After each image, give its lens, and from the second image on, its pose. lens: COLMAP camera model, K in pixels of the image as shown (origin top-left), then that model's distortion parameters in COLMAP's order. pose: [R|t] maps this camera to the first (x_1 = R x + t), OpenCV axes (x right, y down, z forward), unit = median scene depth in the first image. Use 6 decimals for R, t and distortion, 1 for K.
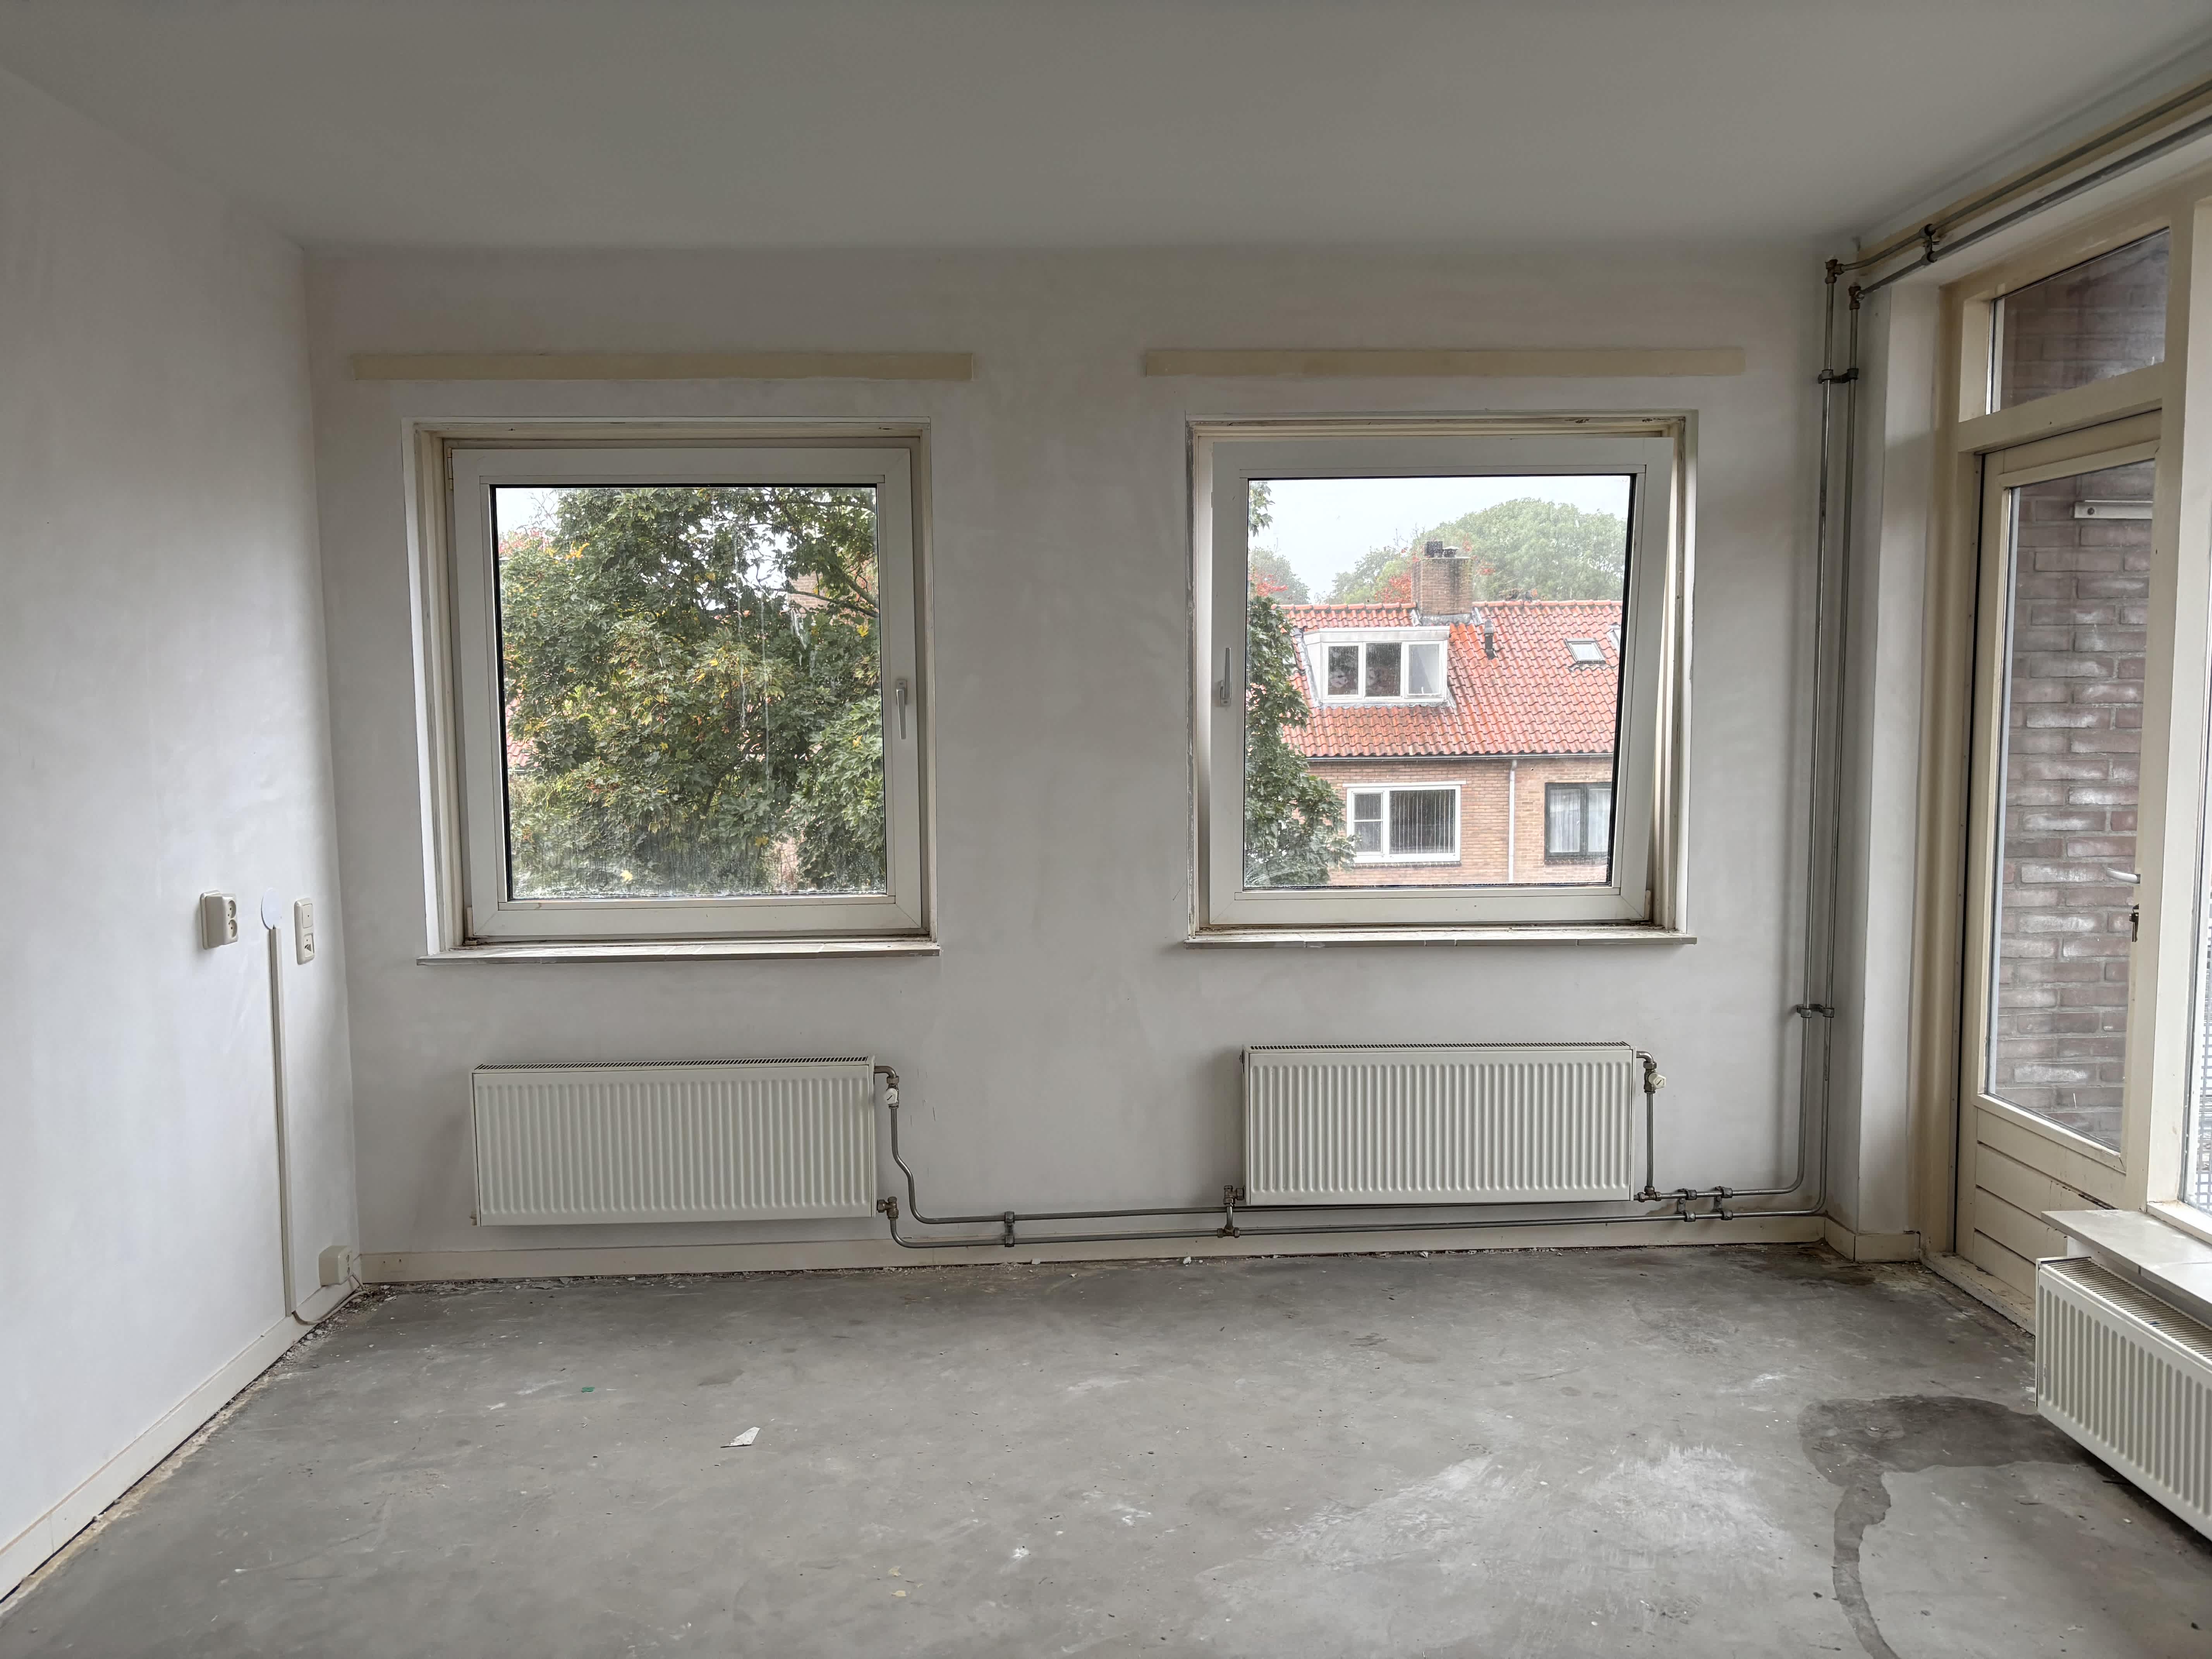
lens RADIAL K [[1647.8, 0, 1108.9], [0, 1647.8, 856.5], [0, 0, 1]] dist [0.041063, -0.076742]
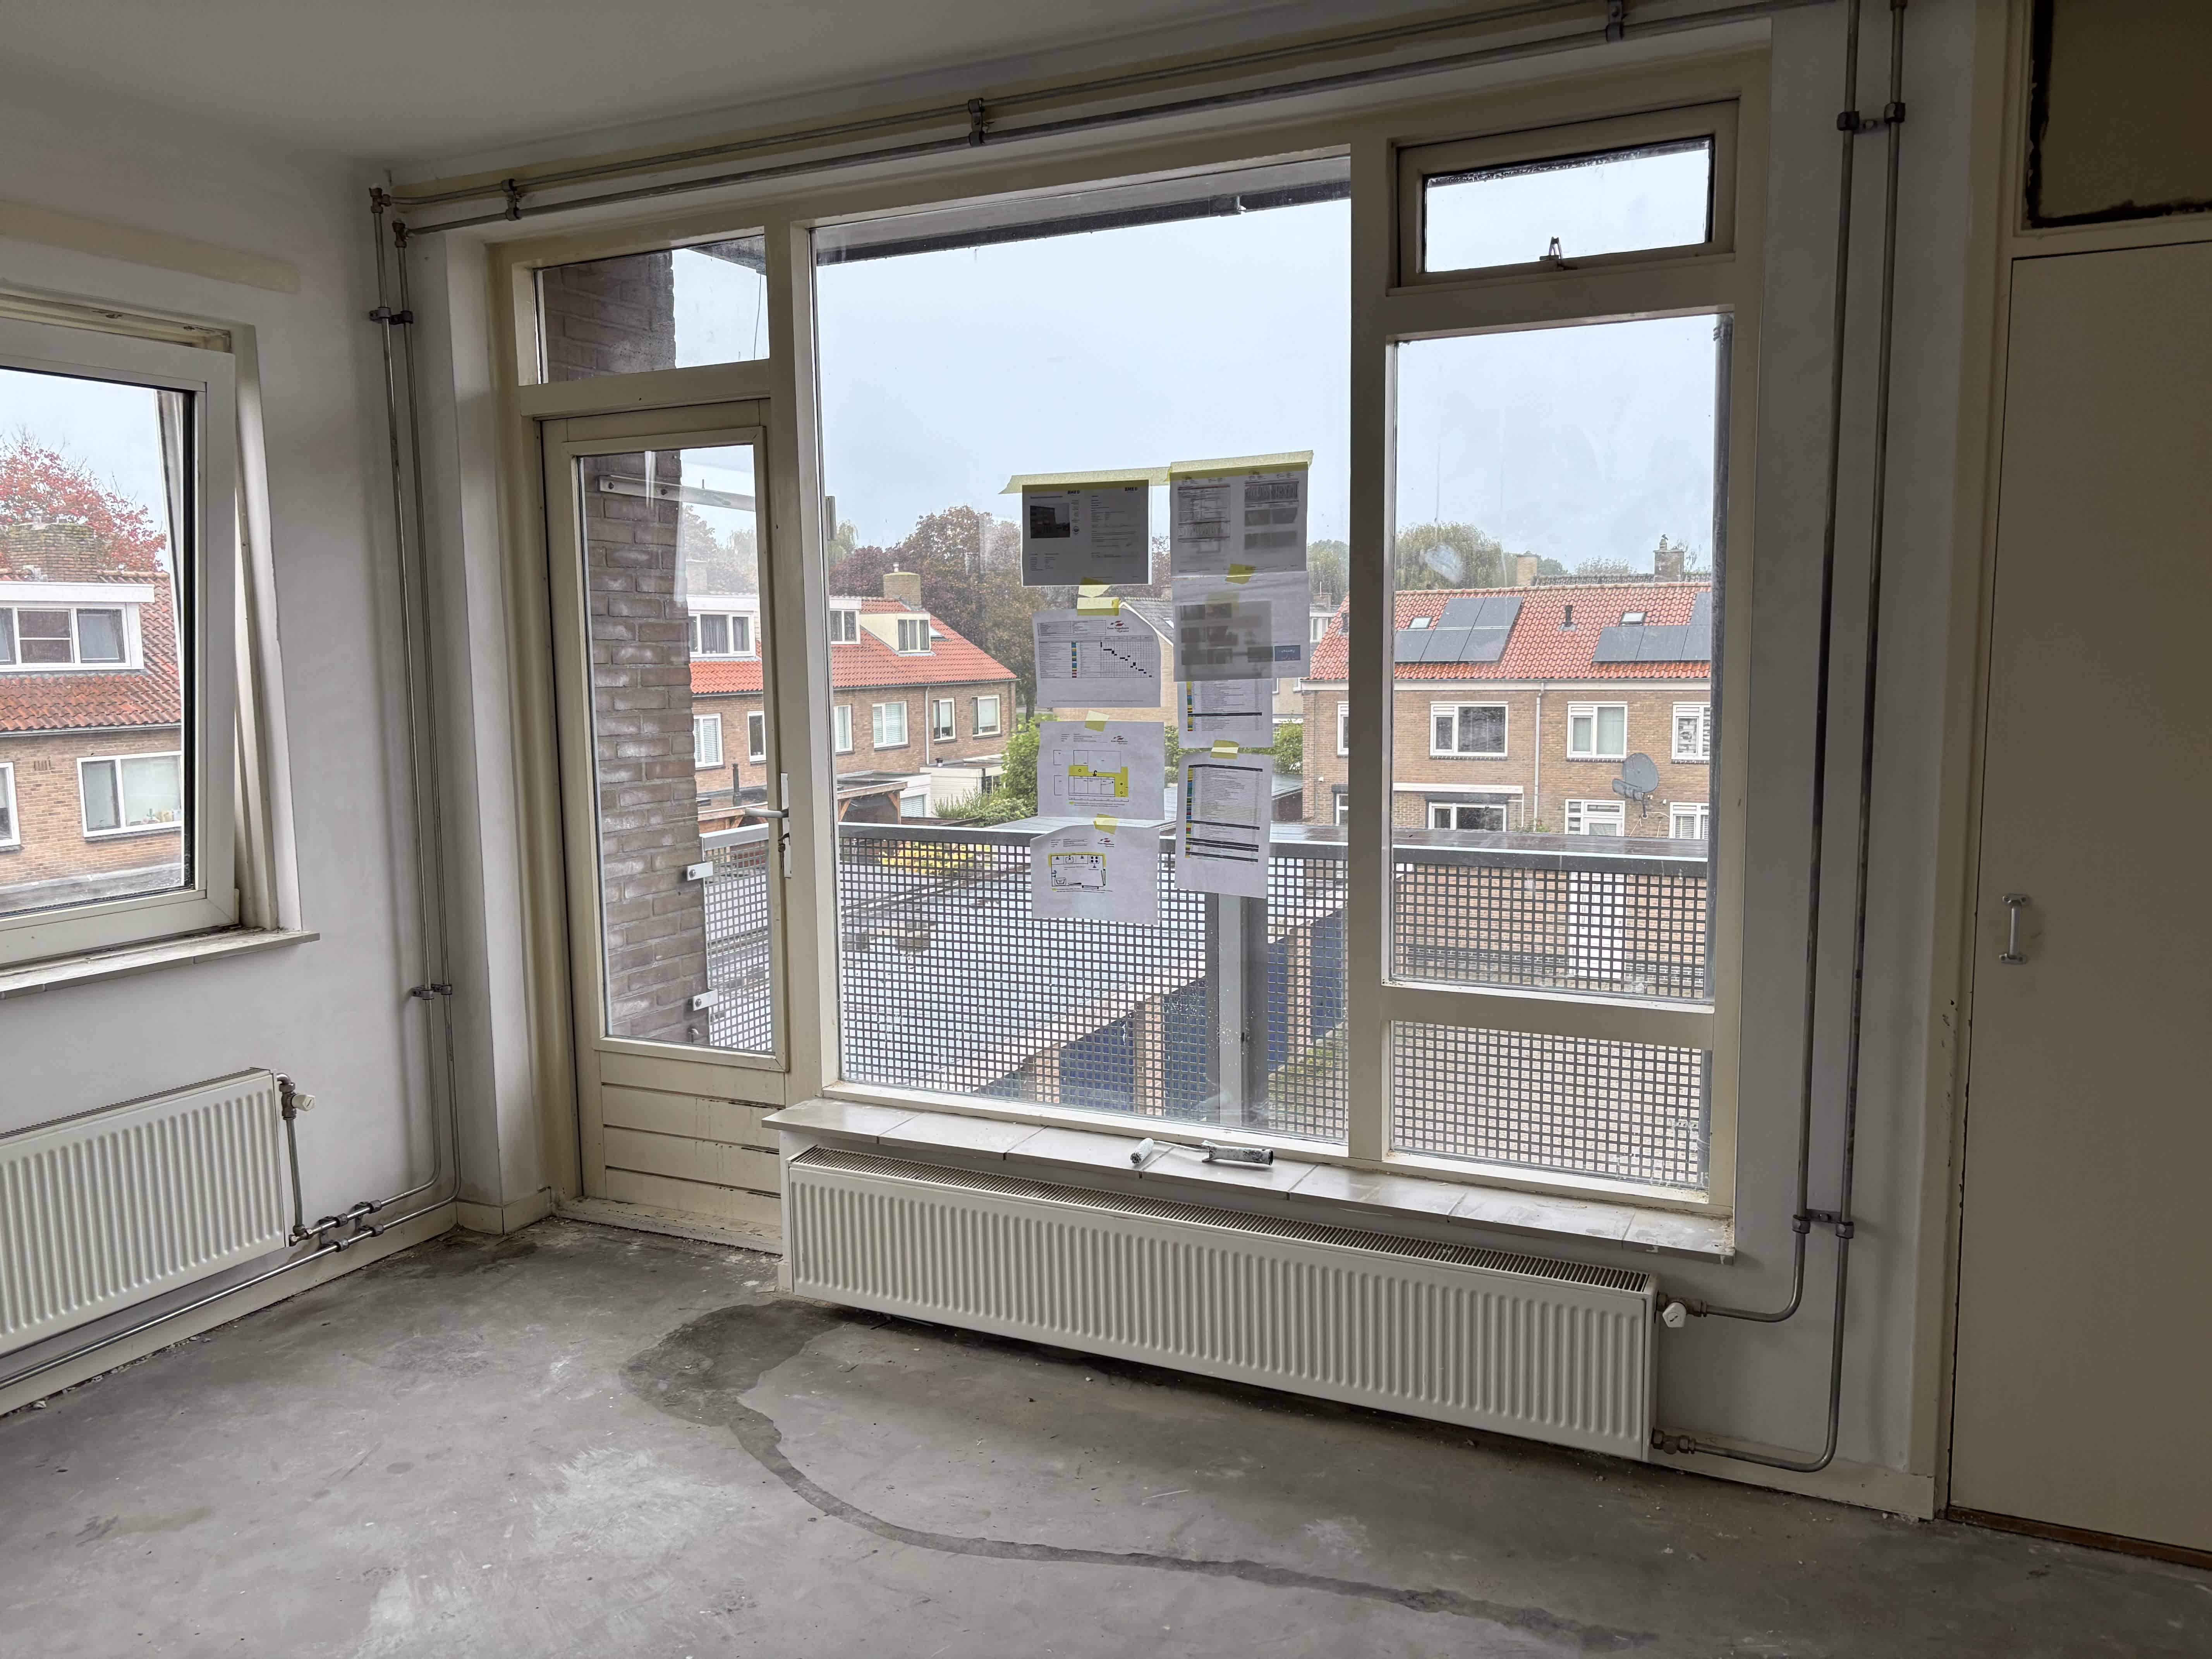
lens RADIAL K [[1647.8, 0, 1108.9], [0, 1647.8, 856.5], [0, 0, 1]] dist [0.041063, -0.076742]
pose [[0.454690, -0.109092, 0.883943, -0.237171], [0.097278, 0.992616, 0.072466, -0.014811], [-0.885322, 0.053039, 0.461944, 0.223299]]
